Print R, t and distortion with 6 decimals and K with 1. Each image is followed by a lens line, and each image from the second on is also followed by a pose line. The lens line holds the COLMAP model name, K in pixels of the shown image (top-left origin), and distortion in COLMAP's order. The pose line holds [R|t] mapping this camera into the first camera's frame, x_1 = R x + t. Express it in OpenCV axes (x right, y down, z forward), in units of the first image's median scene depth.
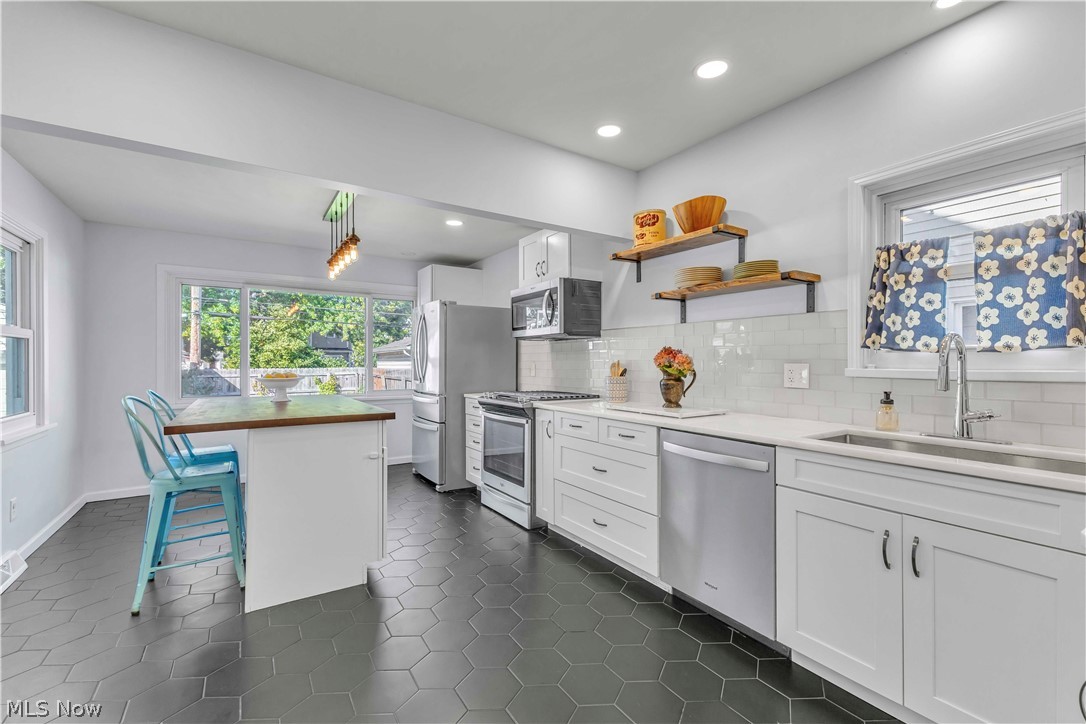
lens RADIAL K [[475.0, 0, 537.9], [0, 475.0, 361.9], [0, 0, 1]] dist [0.015526, -0.000015]
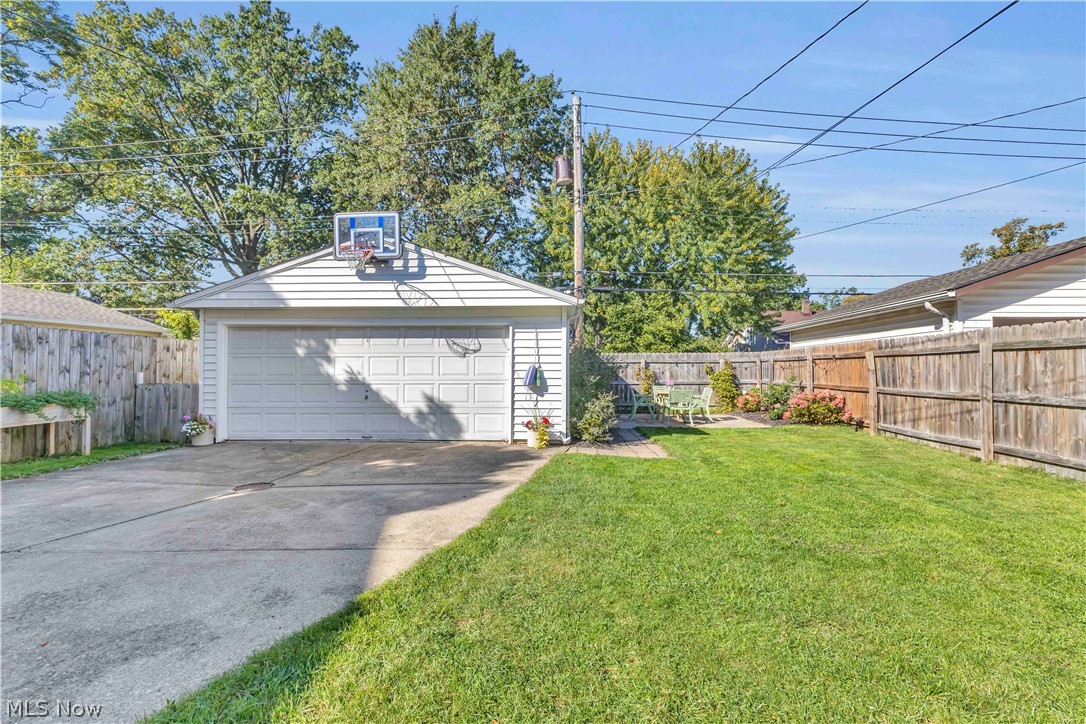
lens RADIAL K [[468.8, 0, 543.0], [0, 468.8, 362.0], [0, 0, 1]] dist [0.010951, -0.000260]
pose [[0.830768, -0.007652, -0.556566, -0.266942], [0.002081, 0.999941, -0.010642, 0.035616], [0.556615, 0.007683, 0.830735, 0.232485]]
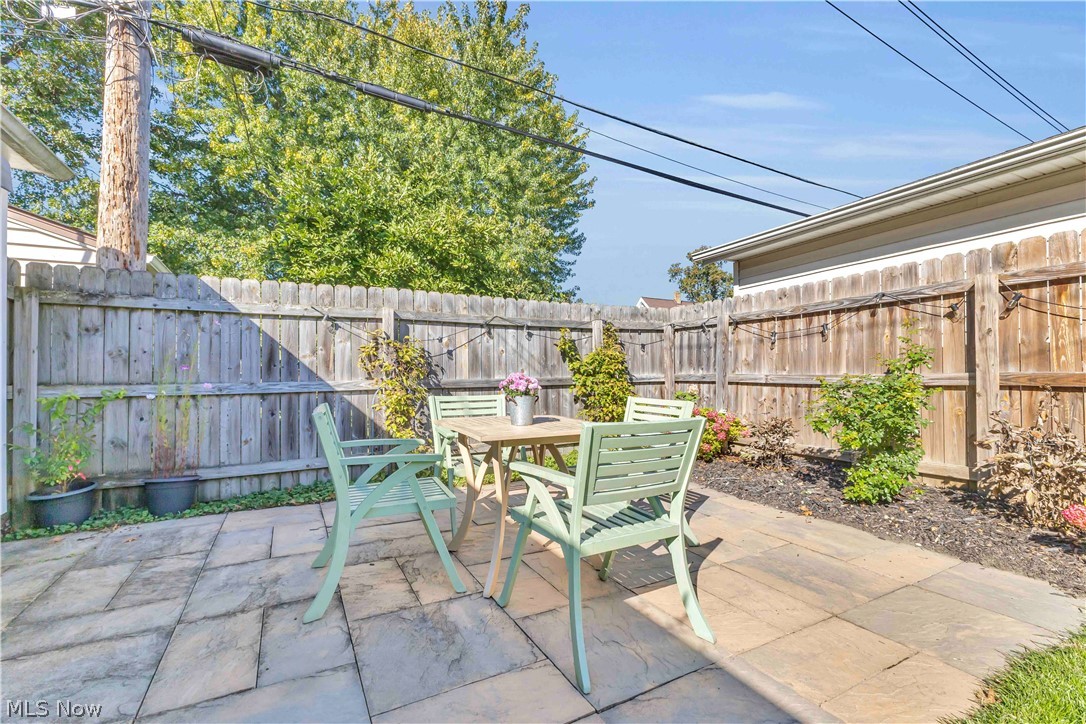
lens RADIAL K [[475.0, 0, 537.9], [0, 475.0, 361.9], [0, 0, 1]] dist [0.015526, -0.000015]
pose [[0.997279, -0.004539, -0.073579, -0.463040], [0.003265, 0.999843, -0.017428, 0.054230], [0.073646, 0.017140, 0.997137, 0.722933]]
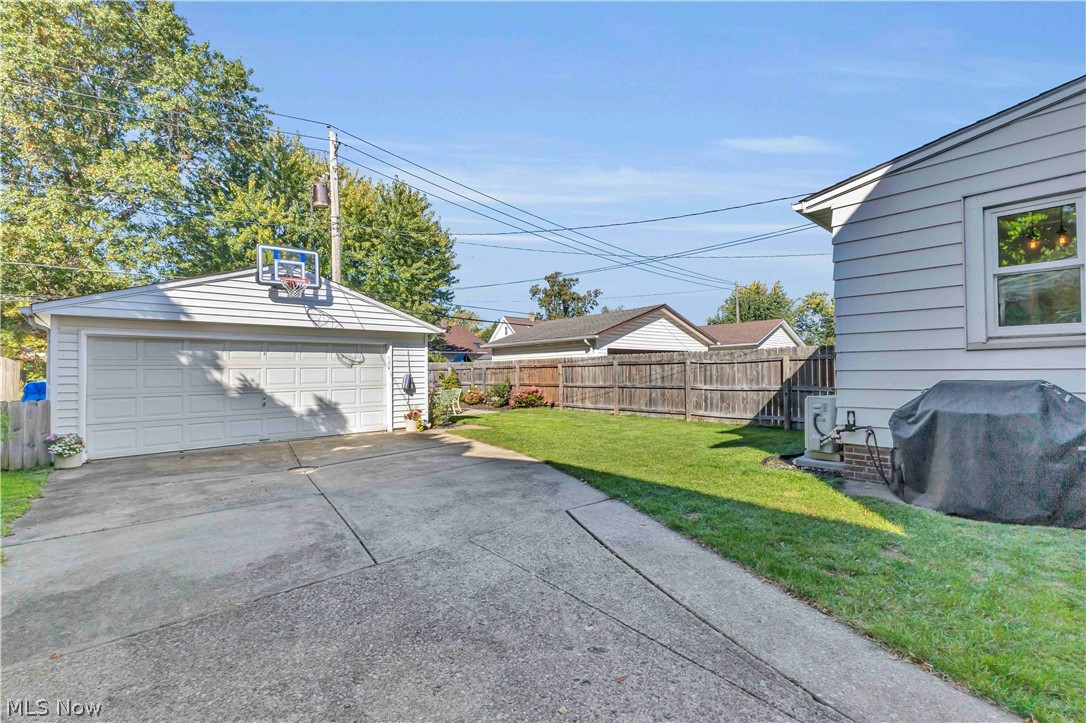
lens RADIAL K [[475.0, 0, 537.9], [0, 475.0, 361.4], [0, 0, 1]] dist [0.015526, -0.000015]
pose [[0.984115, -0.008207, 0.177342, -0.442818], [0.011499, 0.999780, -0.017543, 0.031017], [-0.177159, 0.019304, 0.983993, -0.025831]]
